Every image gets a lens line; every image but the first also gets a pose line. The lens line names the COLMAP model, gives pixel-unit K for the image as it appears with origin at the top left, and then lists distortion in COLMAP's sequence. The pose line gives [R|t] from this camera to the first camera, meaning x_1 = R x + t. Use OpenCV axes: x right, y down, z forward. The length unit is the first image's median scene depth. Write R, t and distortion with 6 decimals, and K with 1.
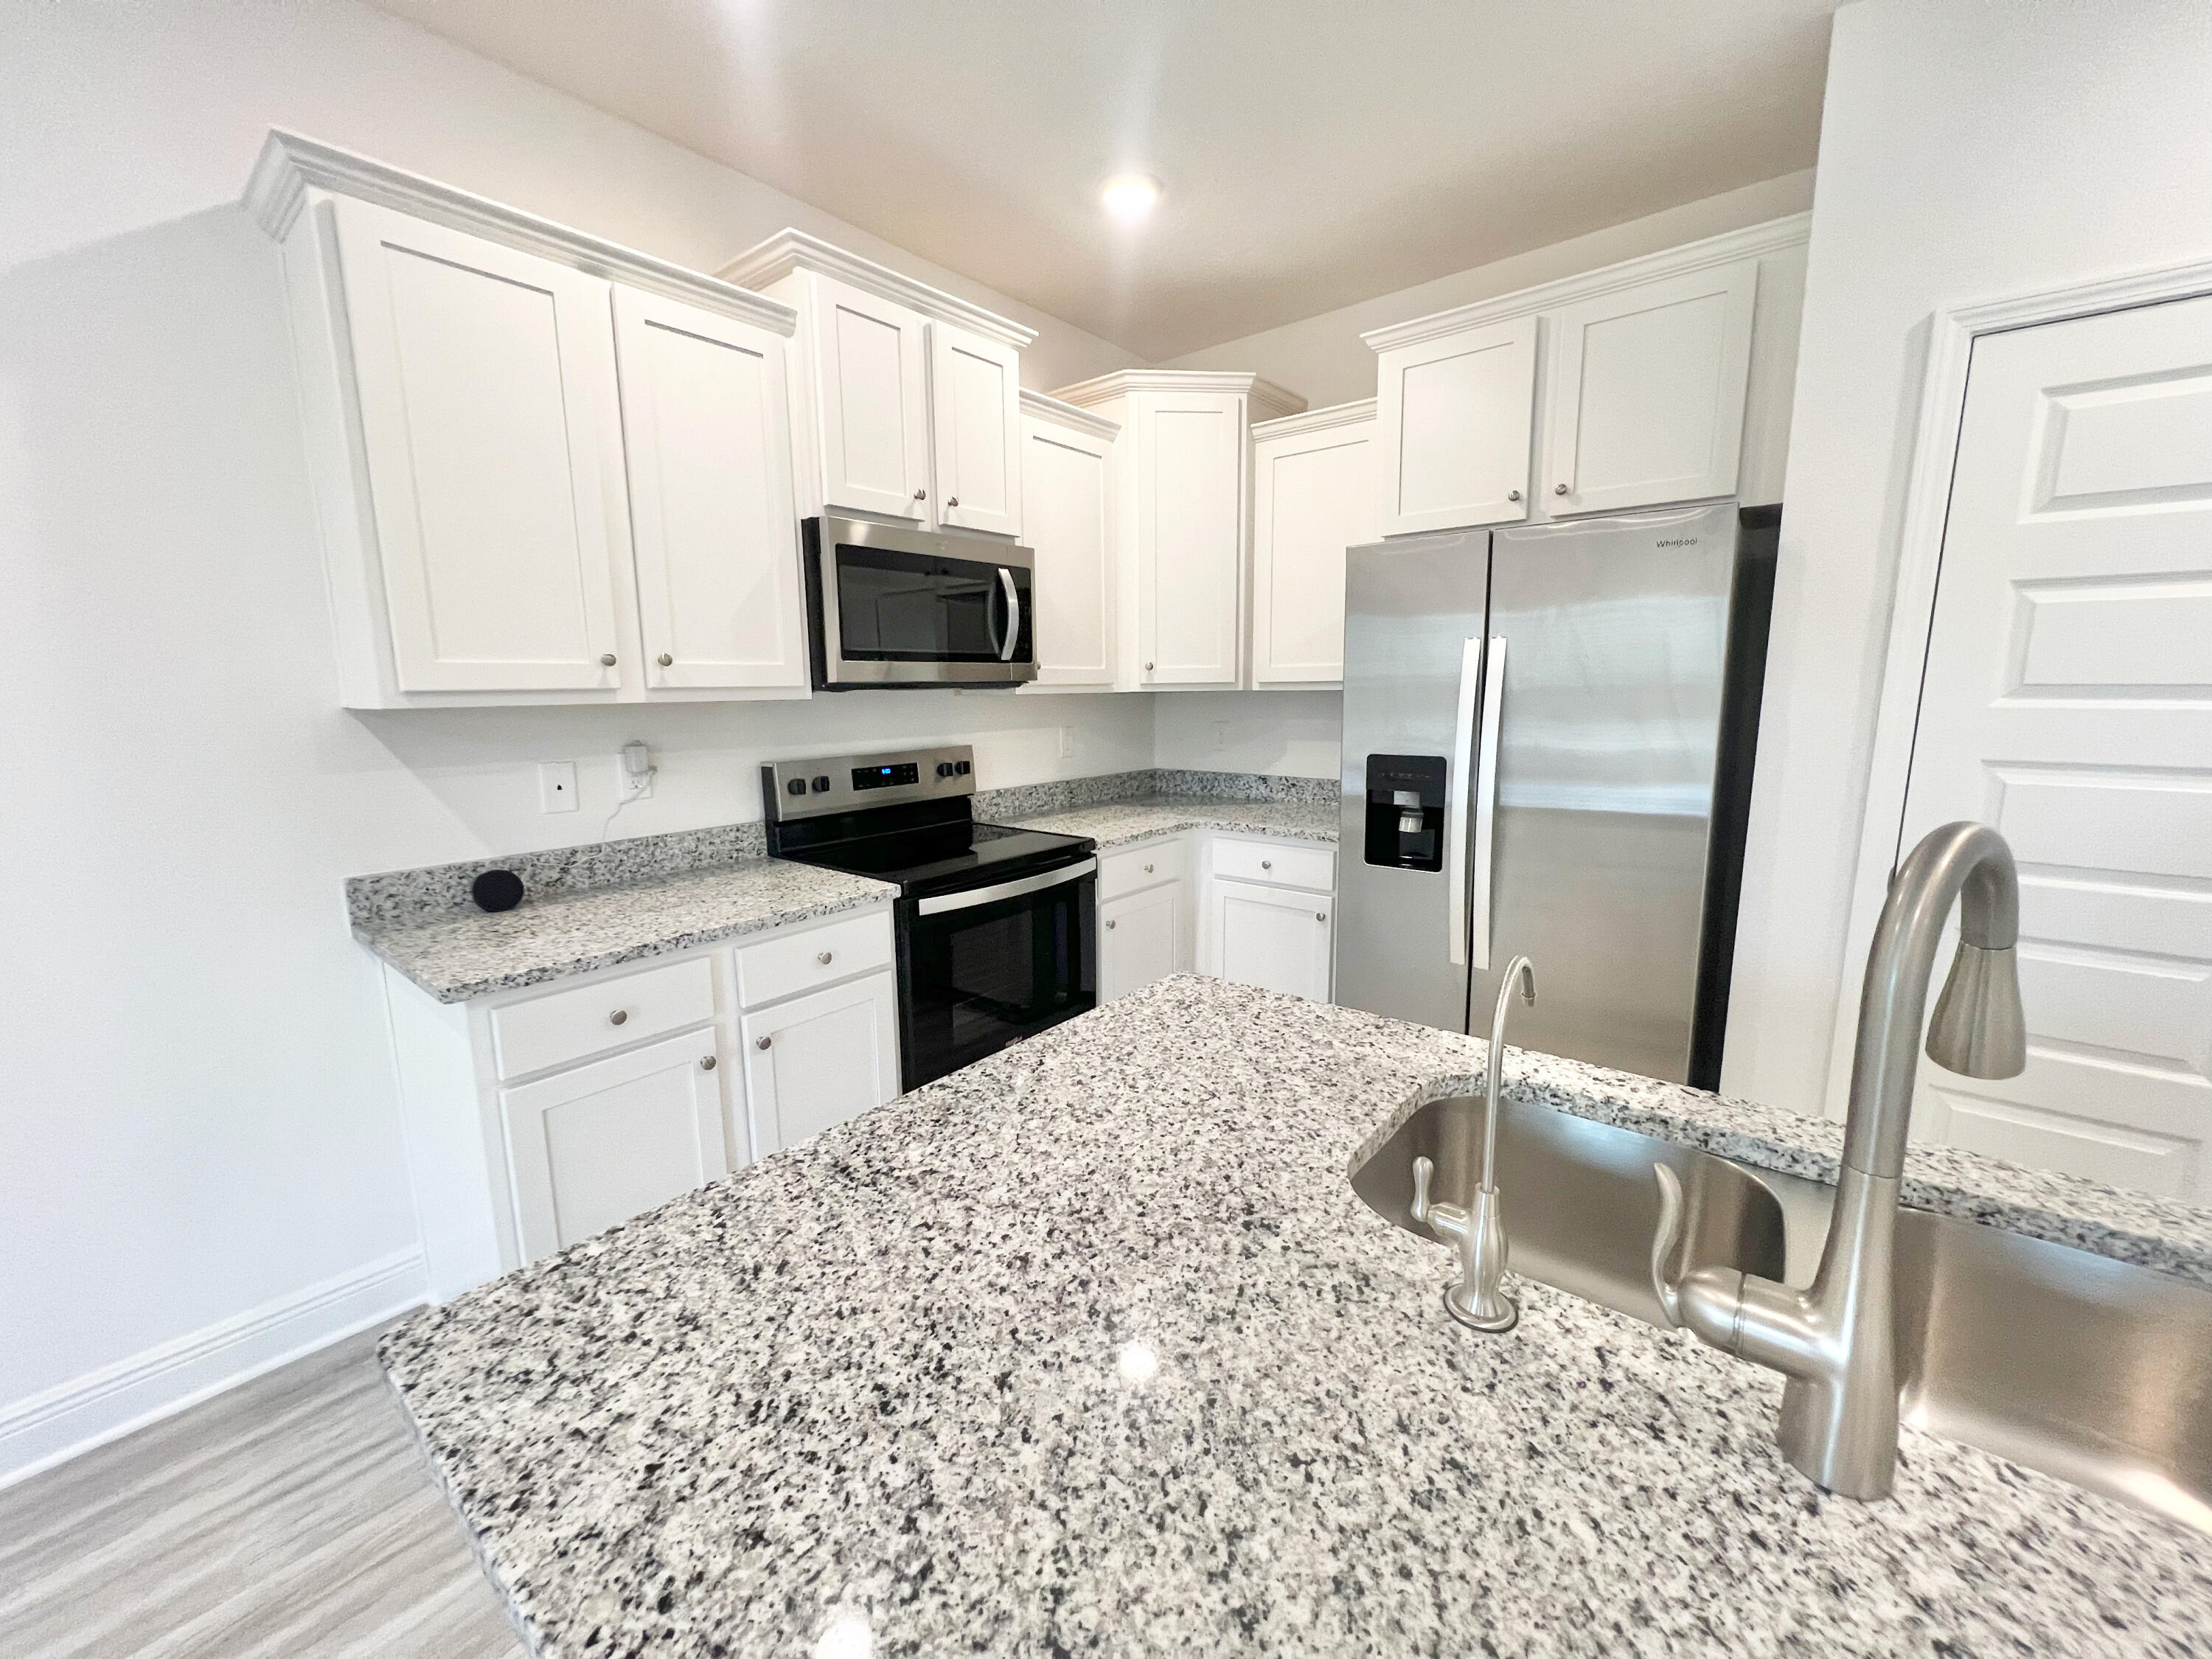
lens RADIAL K [[878.9, 0, 1114.9], [0, 878.9, 821.8], [0, 0, 1]] dist [0.001236, 0.000081]
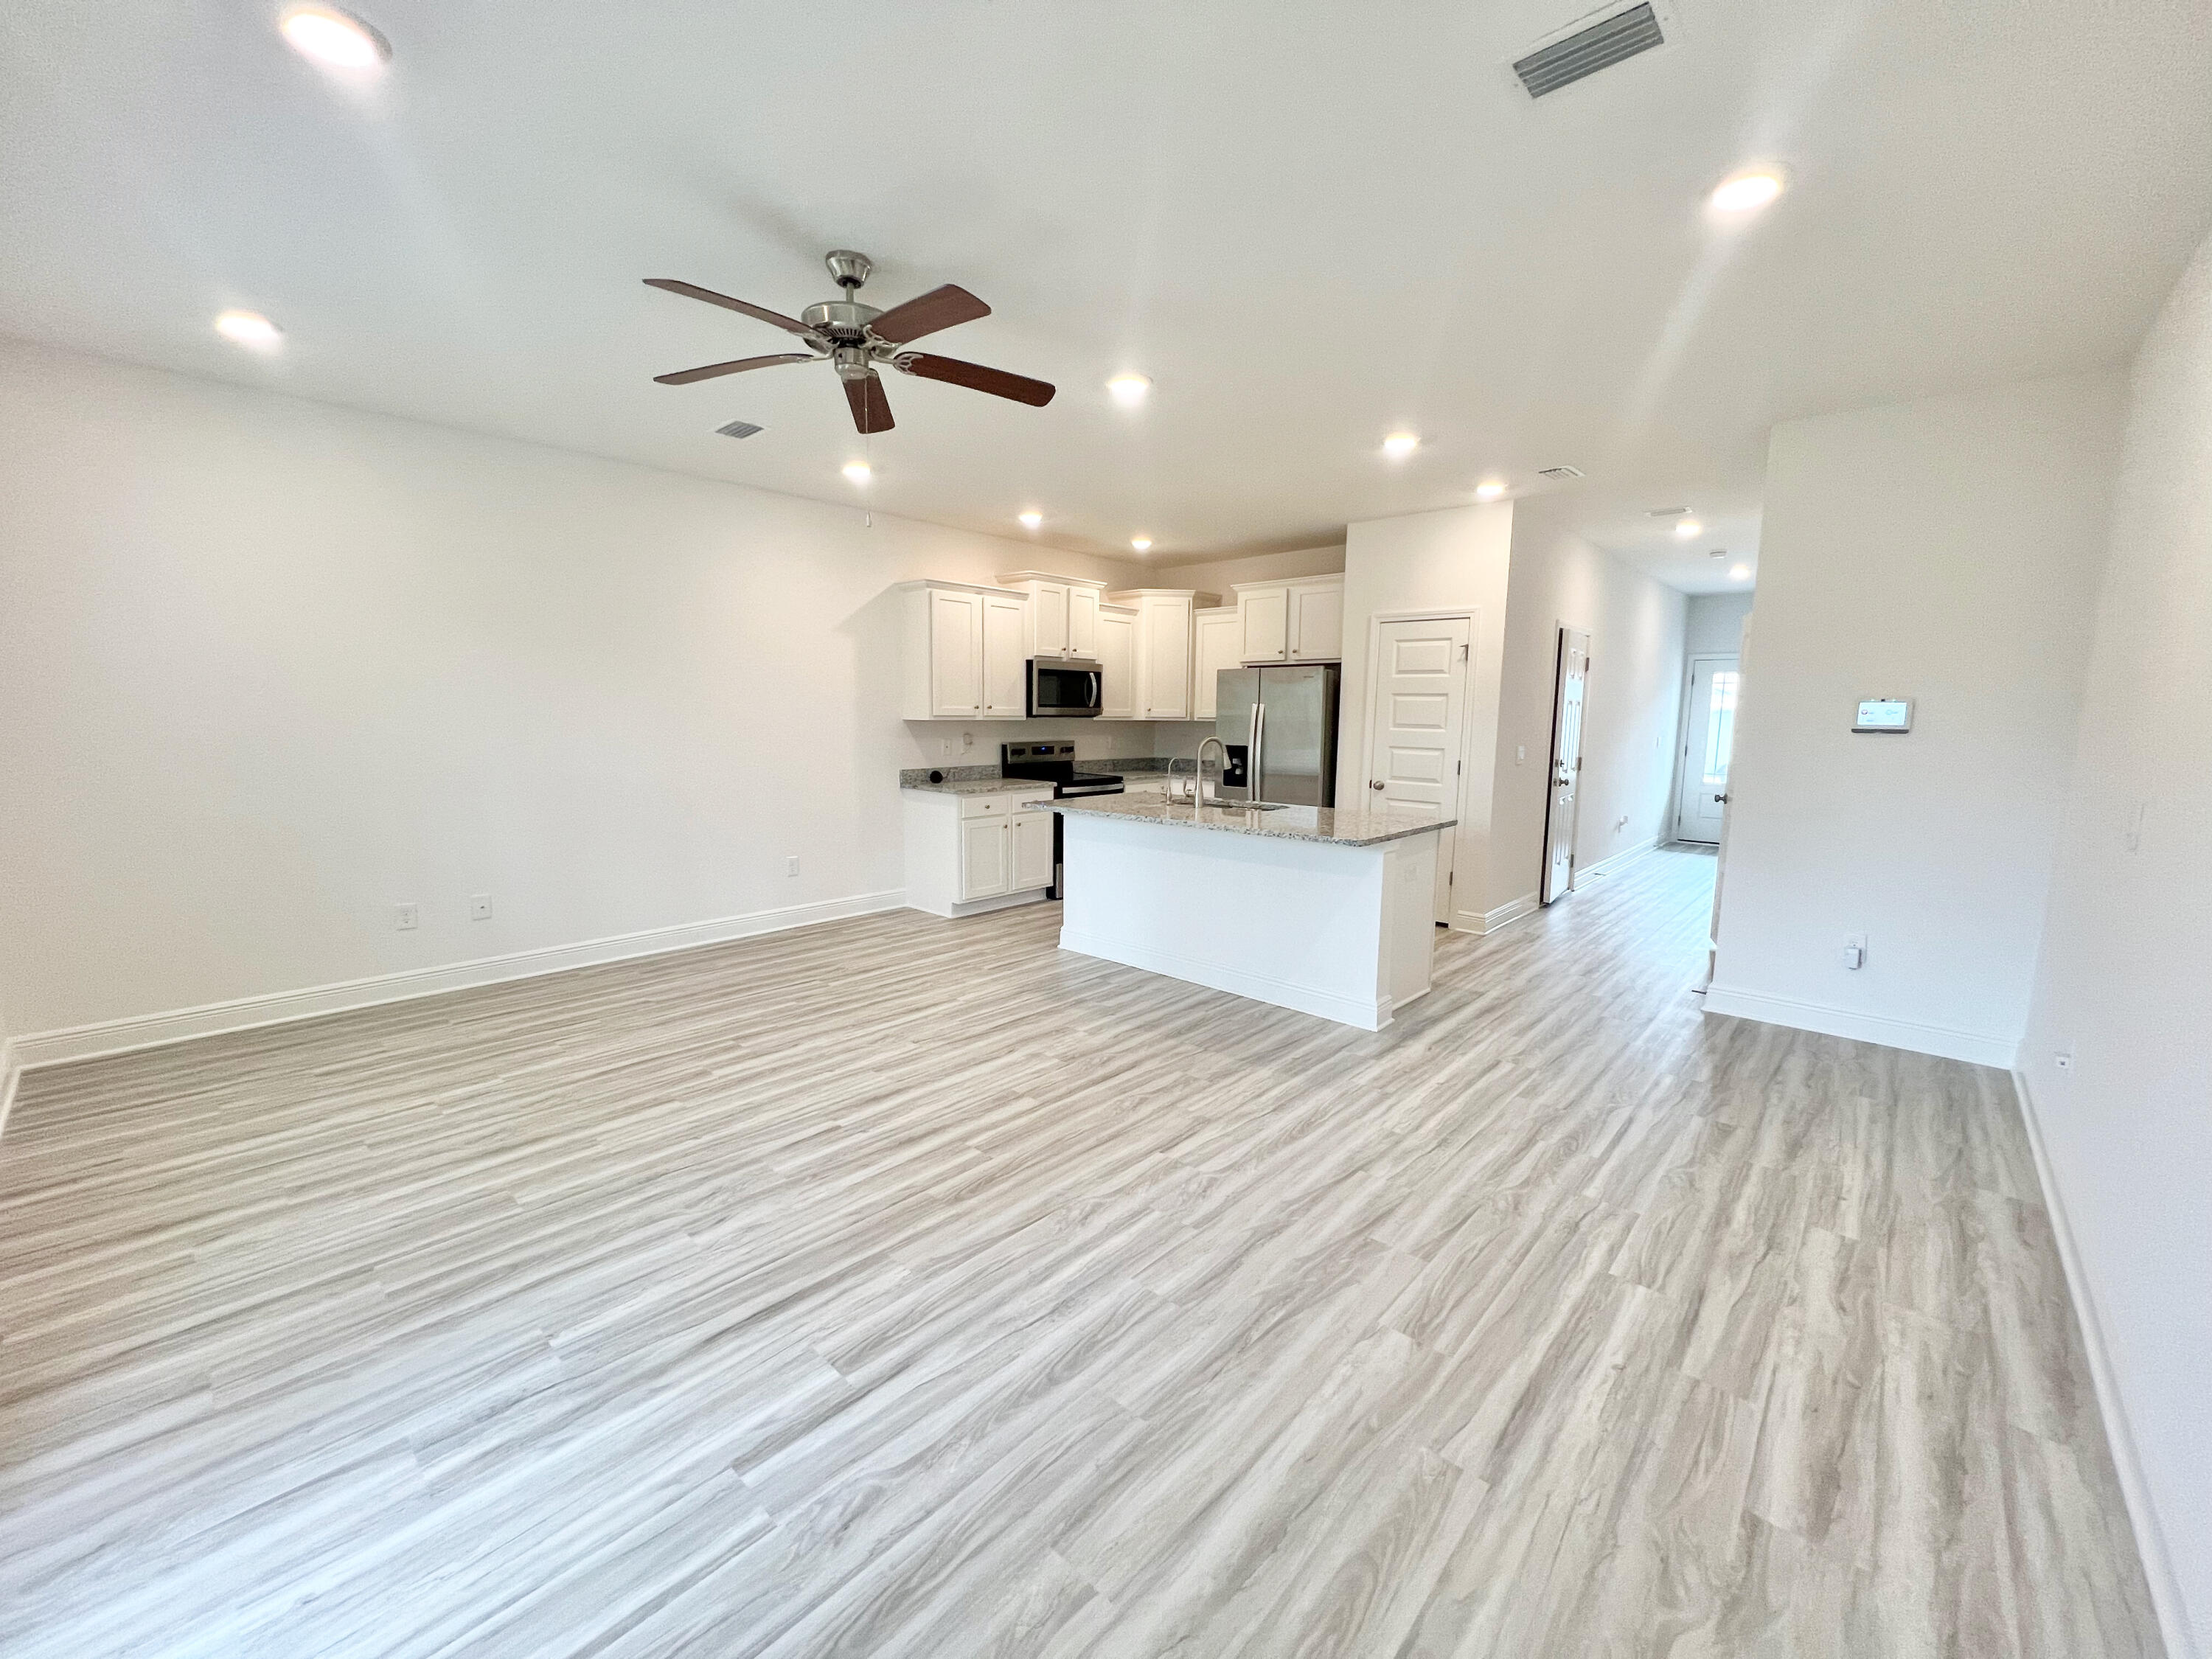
lens RADIAL K [[878.9, 0, 1102.1], [0, 878.9, 834.1], [0, 0, 1]] dist [0.001236, 0.000081]
pose [[0.997860, 0.030169, -0.058014, 0.077791], [-0.031322, 0.999327, -0.019071, 0.258341], [0.057400, 0.020848, 0.998134, -1.706734]]
